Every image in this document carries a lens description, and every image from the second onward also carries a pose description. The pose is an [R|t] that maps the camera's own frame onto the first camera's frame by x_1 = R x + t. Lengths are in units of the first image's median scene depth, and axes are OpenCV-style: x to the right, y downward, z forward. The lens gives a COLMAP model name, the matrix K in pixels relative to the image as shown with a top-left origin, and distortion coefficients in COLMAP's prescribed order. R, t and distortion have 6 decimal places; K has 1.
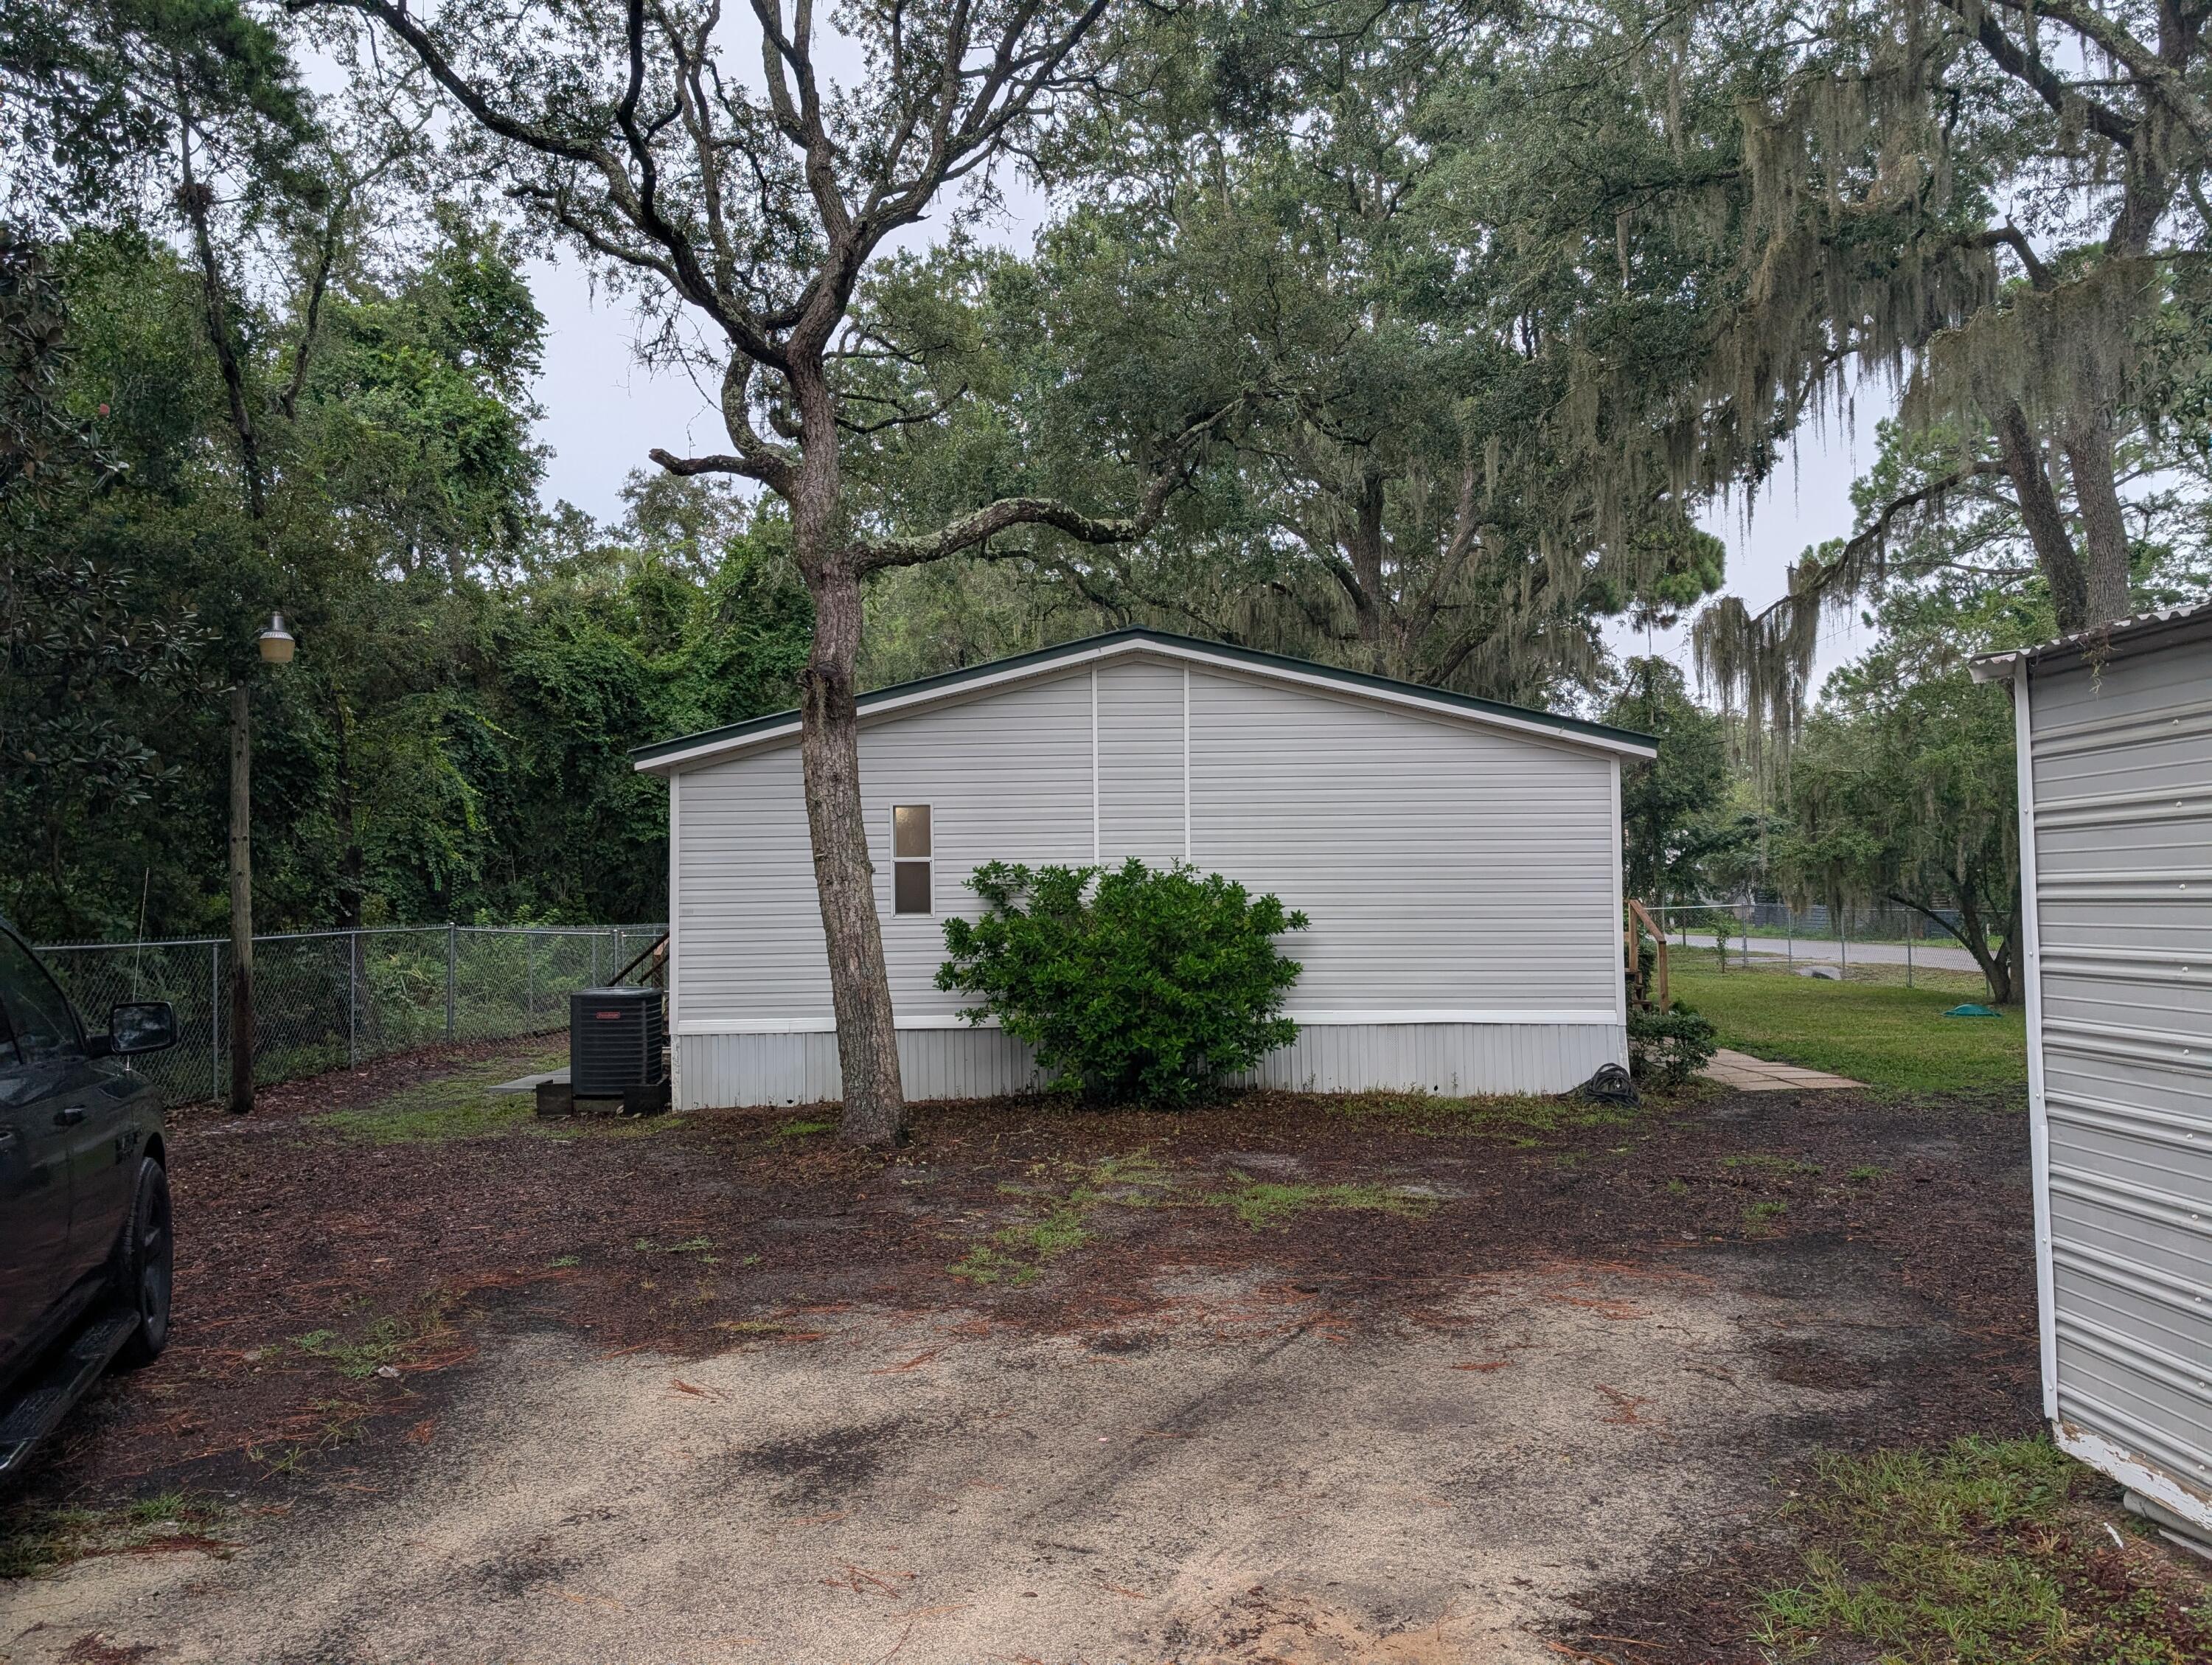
lens RADIAL K [[1566.2, 0, 1106.0], [0, 1566.2, 832.5], [0, 0, 1]] dist [0.010868, 0.002722]
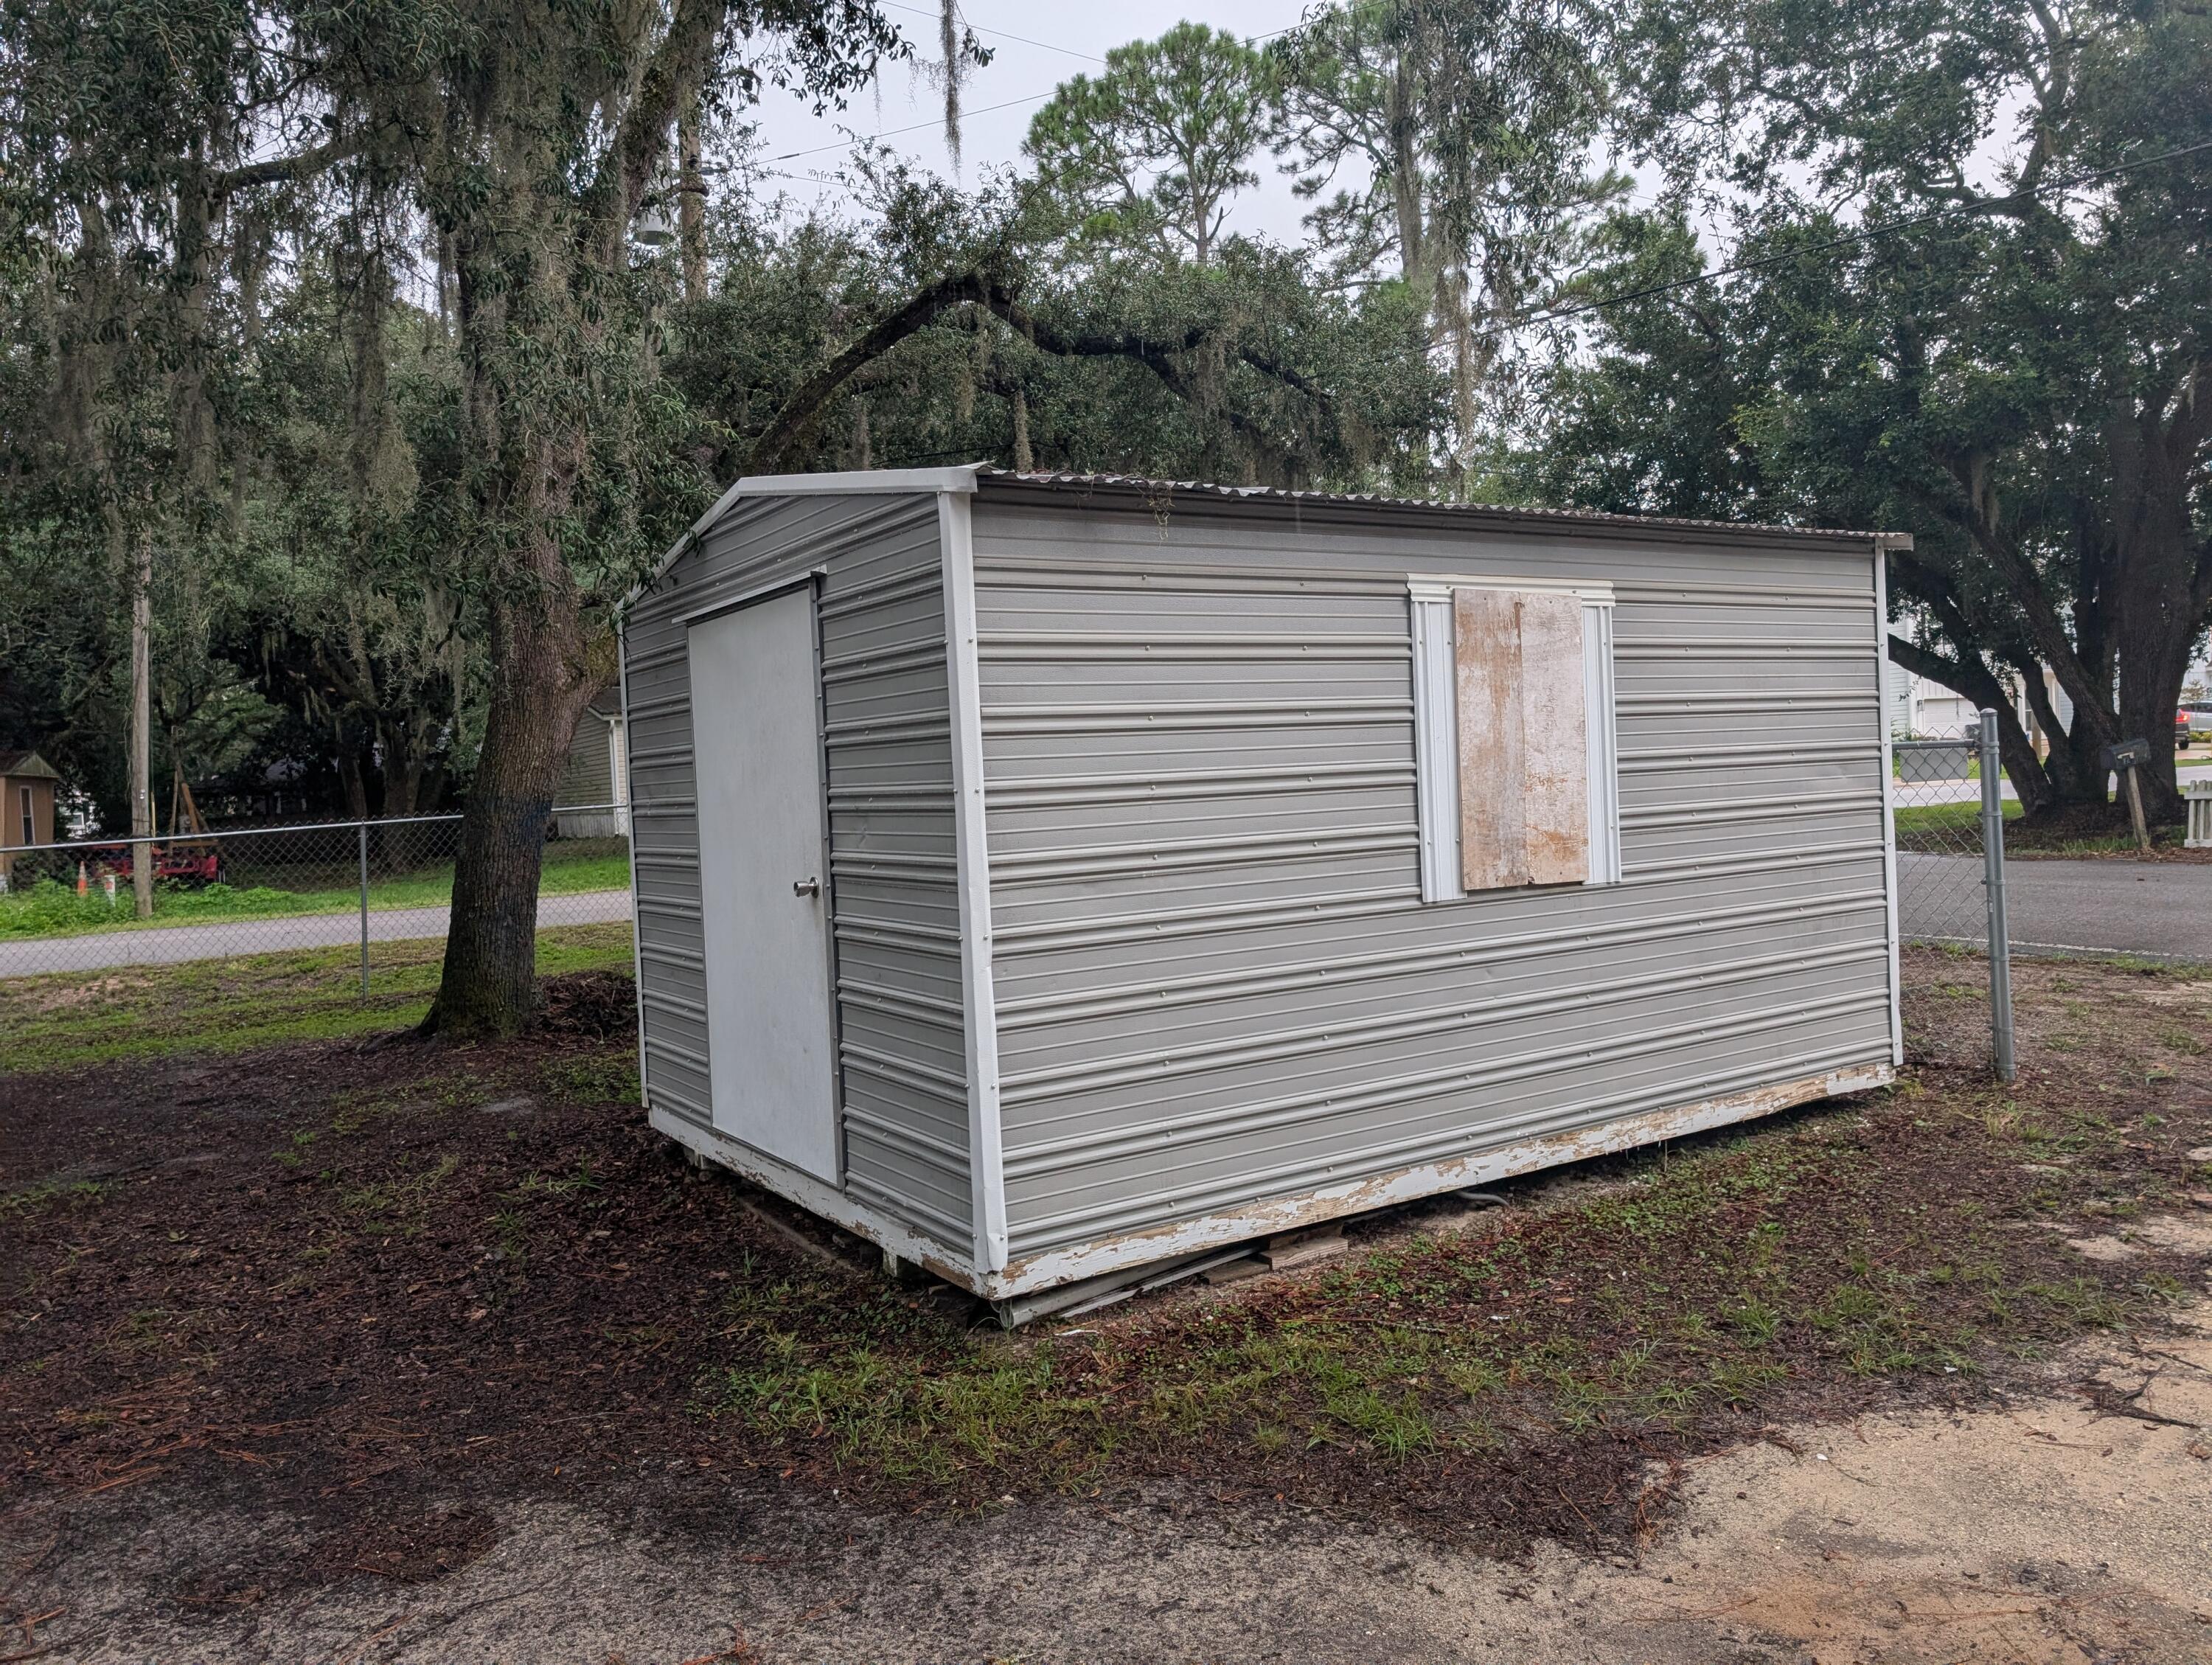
lens RADIAL K [[1566.2, 0, 1106.0], [0, 1566.2, 832.5], [0, 0, 1]] dist [0.010868, 0.002722]
pose [[-0.519540, 0.013800, 0.854335, -0.206501], [0.013926, 0.999874, -0.007682, 0.090541], [-0.854333, 0.007906, -0.519666, 1.164384]]
